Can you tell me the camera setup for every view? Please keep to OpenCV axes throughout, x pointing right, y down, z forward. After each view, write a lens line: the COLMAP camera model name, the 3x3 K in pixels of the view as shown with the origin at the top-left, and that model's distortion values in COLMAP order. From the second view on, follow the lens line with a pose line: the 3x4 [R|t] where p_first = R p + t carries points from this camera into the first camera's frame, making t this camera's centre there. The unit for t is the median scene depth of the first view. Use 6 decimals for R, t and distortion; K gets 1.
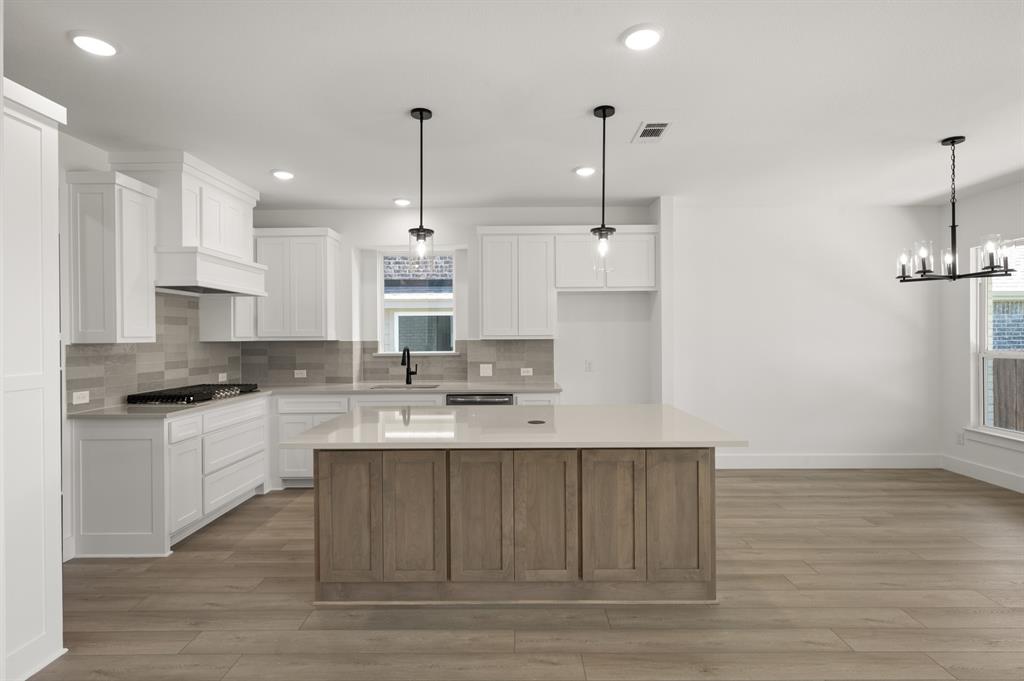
lens RADIAL K [[509.5, 0, 512.6], [0, 509.5, 336.2], [0, 0, 1]] dist [0.001014, 0.000042]
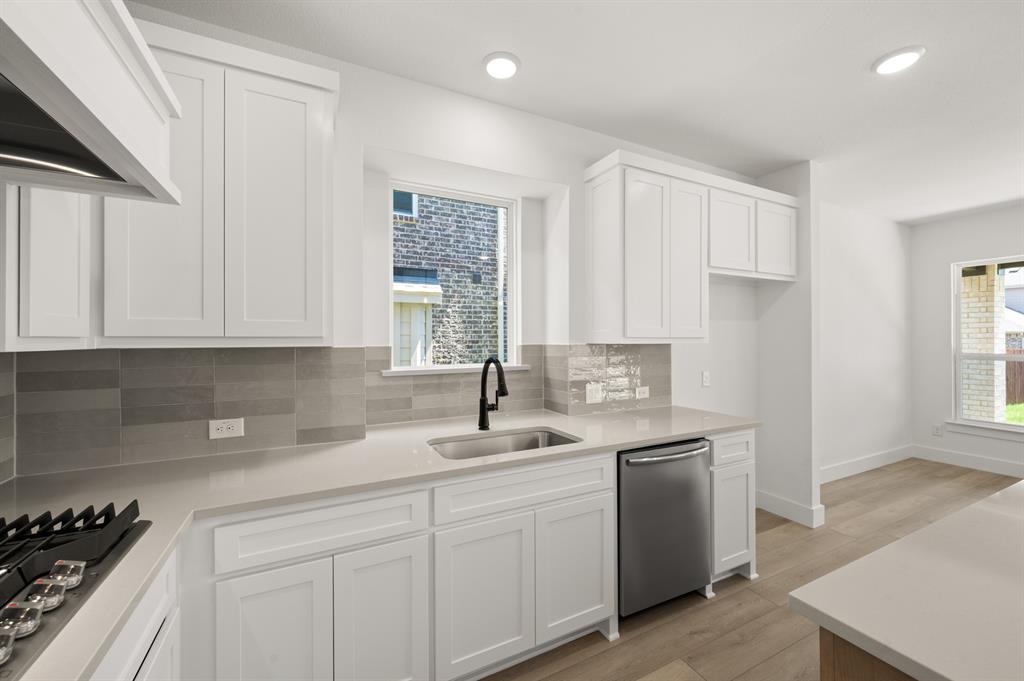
lens RADIAL K [[403.0, 0, 510.9], [0, 403.0, 338.4], [0, 0, 1]] dist [0.001319, -0.000228]
pose [[0.887003, 0.005625, 0.461729, -0.475904], [-0.003749, 0.999981, -0.004981, 0.003177], [-0.461748, 0.002687, 0.887007, 0.794458]]
